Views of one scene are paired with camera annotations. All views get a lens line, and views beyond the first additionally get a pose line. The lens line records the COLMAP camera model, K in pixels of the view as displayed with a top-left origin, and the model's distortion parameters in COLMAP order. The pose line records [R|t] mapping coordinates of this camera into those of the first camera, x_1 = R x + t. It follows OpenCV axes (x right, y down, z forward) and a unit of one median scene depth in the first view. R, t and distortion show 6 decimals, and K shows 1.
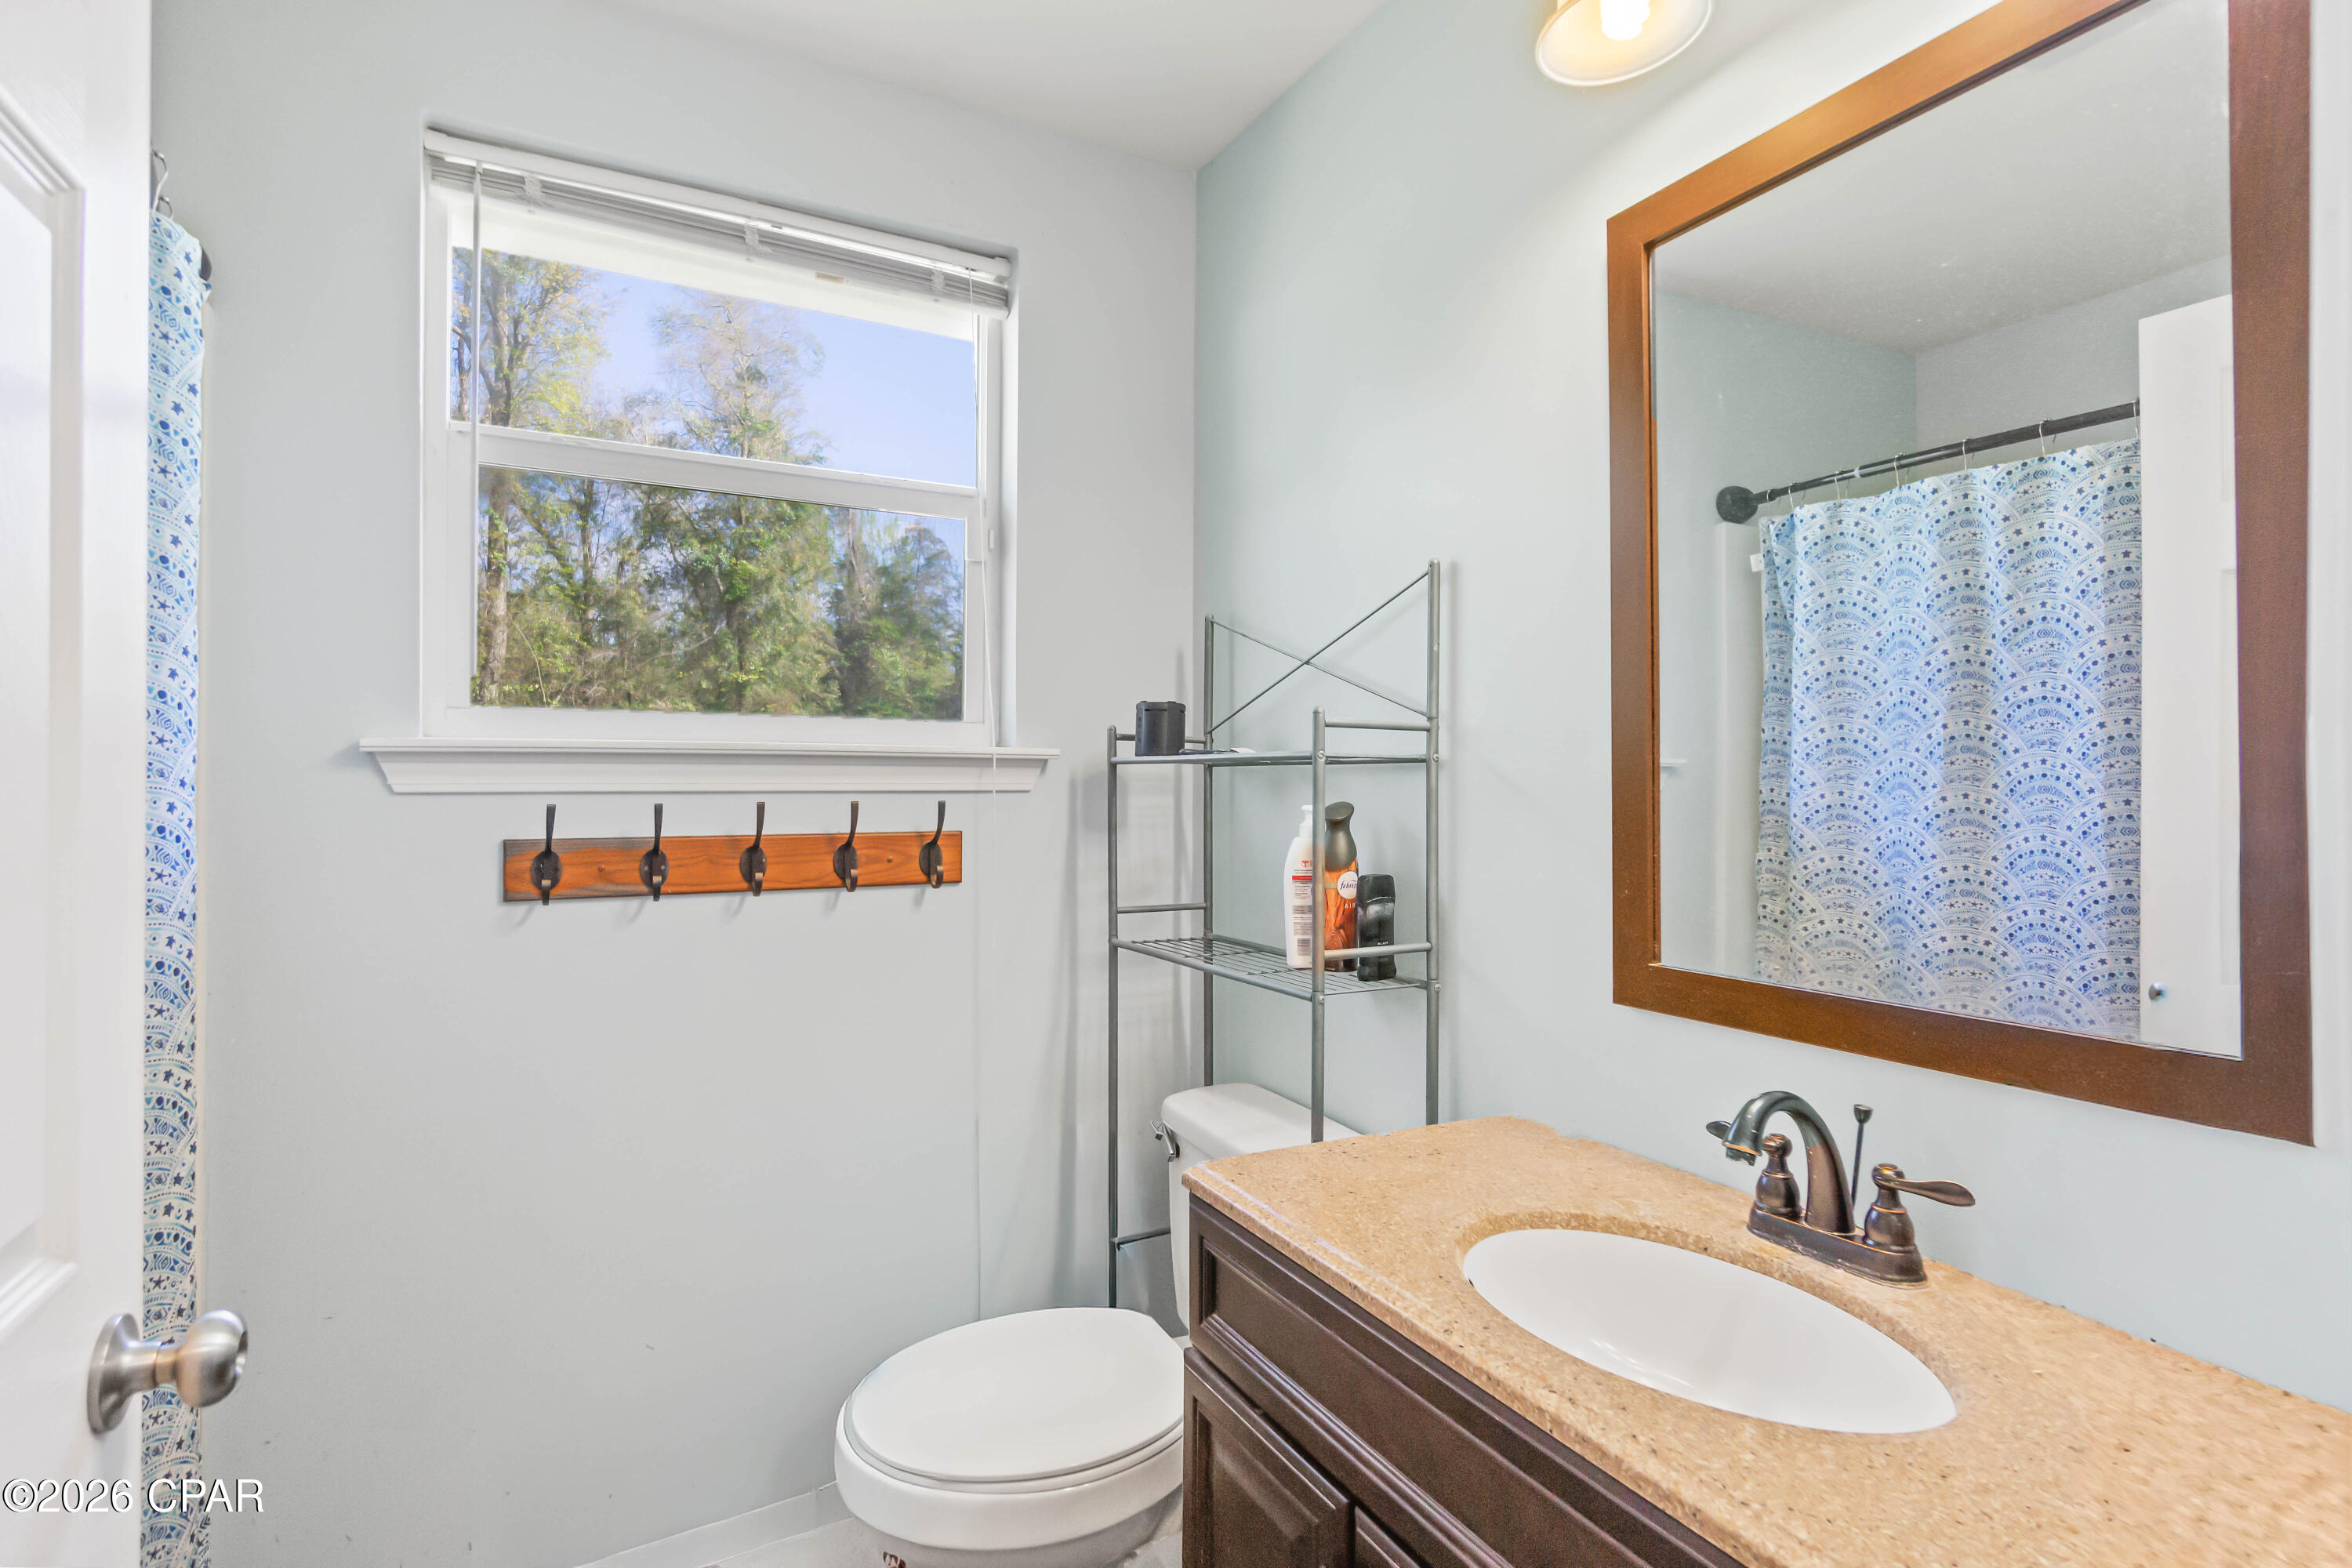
lens RADIAL K [[1142.7, 0, 1181.9], [0, 1142.7, 778.8], [0, 0, 1]] dist [-0.004637, -0.000304]
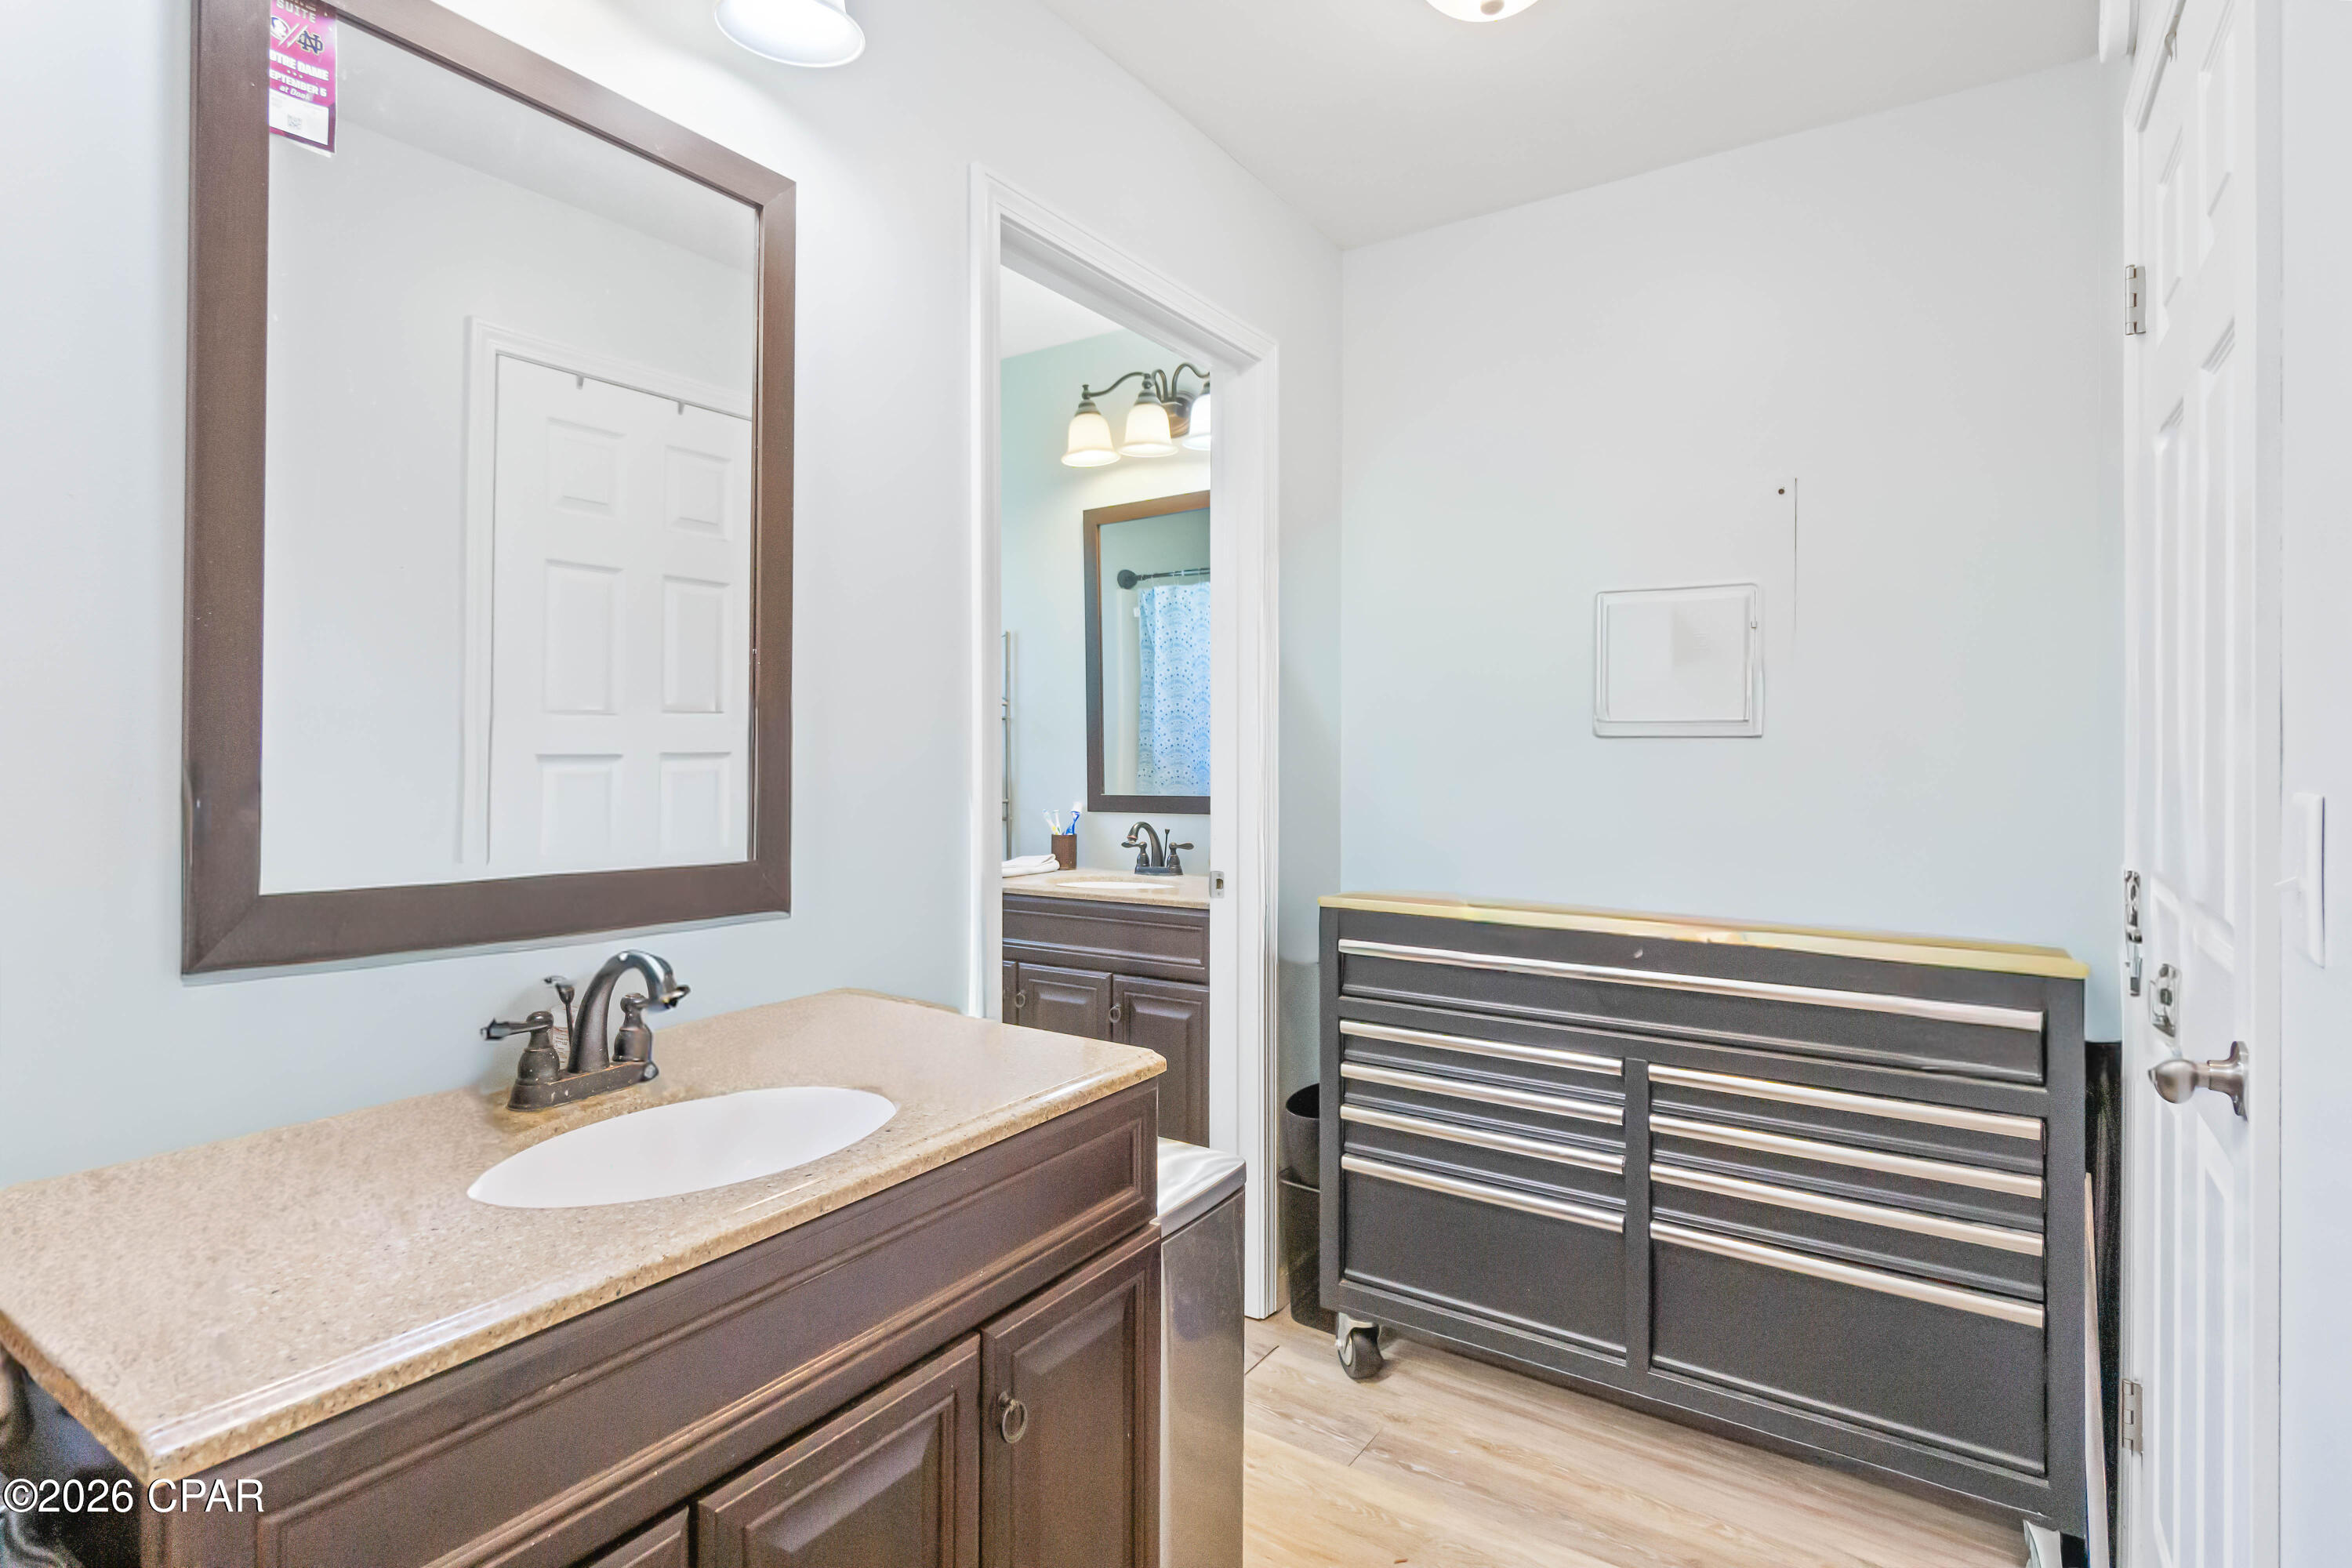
lens RADIAL K [[1142.7, 0, 1175.7], [0, 1142.7, 766.5], [0, 0, 1]] dist [-0.004637, -0.000304]
pose [[0.878932, -0.015147, 0.476707, -0.334803], [0.007045, 0.999799, 0.018777, 0.022933], [-0.476896, -0.013145, 0.878862, -0.676700]]
